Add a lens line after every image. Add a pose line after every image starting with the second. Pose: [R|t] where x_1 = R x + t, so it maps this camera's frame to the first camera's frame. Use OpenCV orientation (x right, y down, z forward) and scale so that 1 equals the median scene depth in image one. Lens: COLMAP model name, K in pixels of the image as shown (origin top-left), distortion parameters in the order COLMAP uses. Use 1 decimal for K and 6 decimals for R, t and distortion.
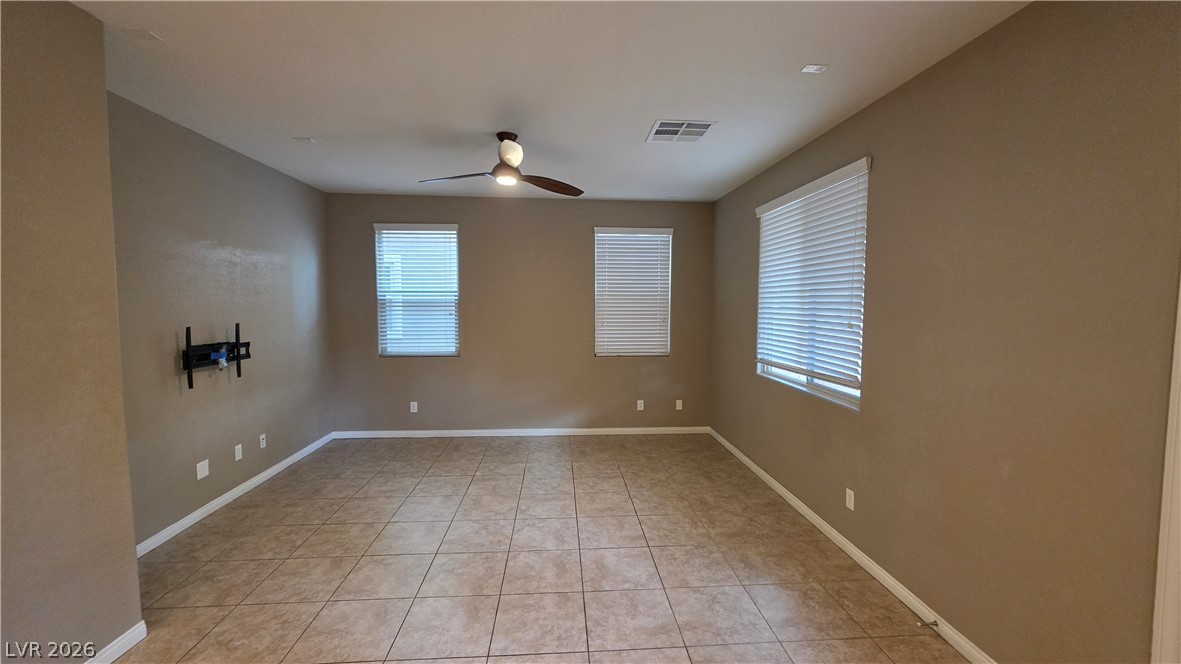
lens RADIAL K [[472.8, 0, 591.3], [0, 472.8, 334.1], [0, 0, 1]] dist [-0.001172, 0.000724]
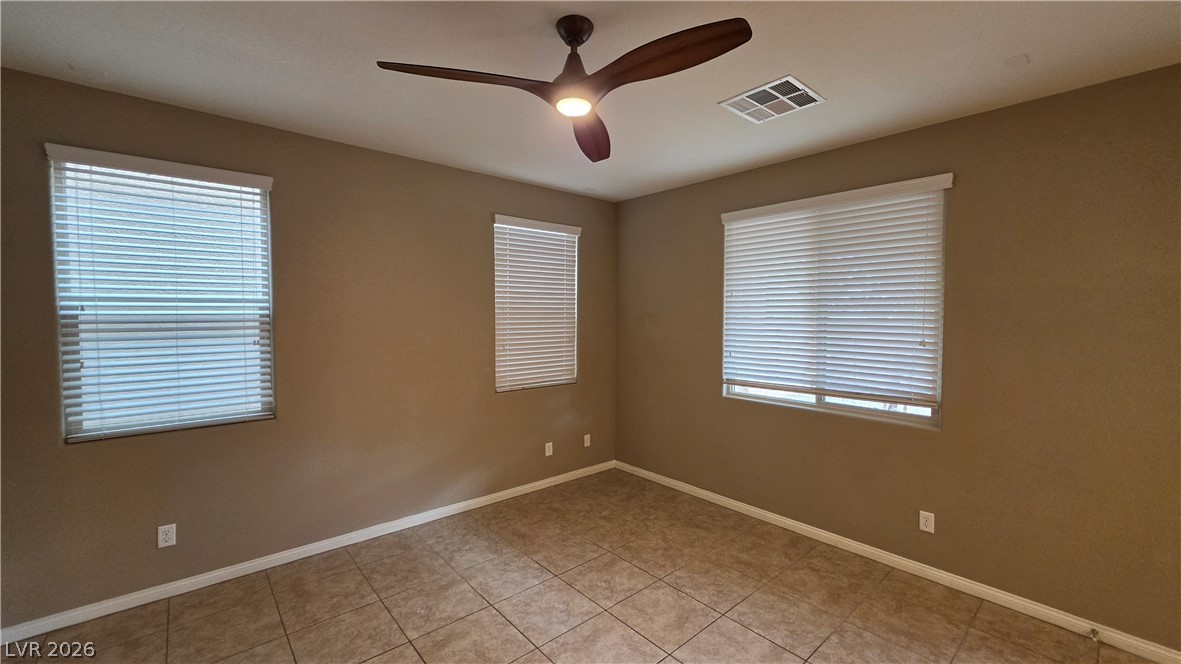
lens RADIAL K [[472.8, 0, 593.8], [0, 472.8, 333.7], [0, 0, 1]] dist [-0.001172, 0.000724]
pose [[0.798321, -0.028585, 0.601554, -0.337222], [0.042190, 0.999073, -0.008515, -0.033507], [-0.600753, 0.032177, 0.798787, 0.367138]]
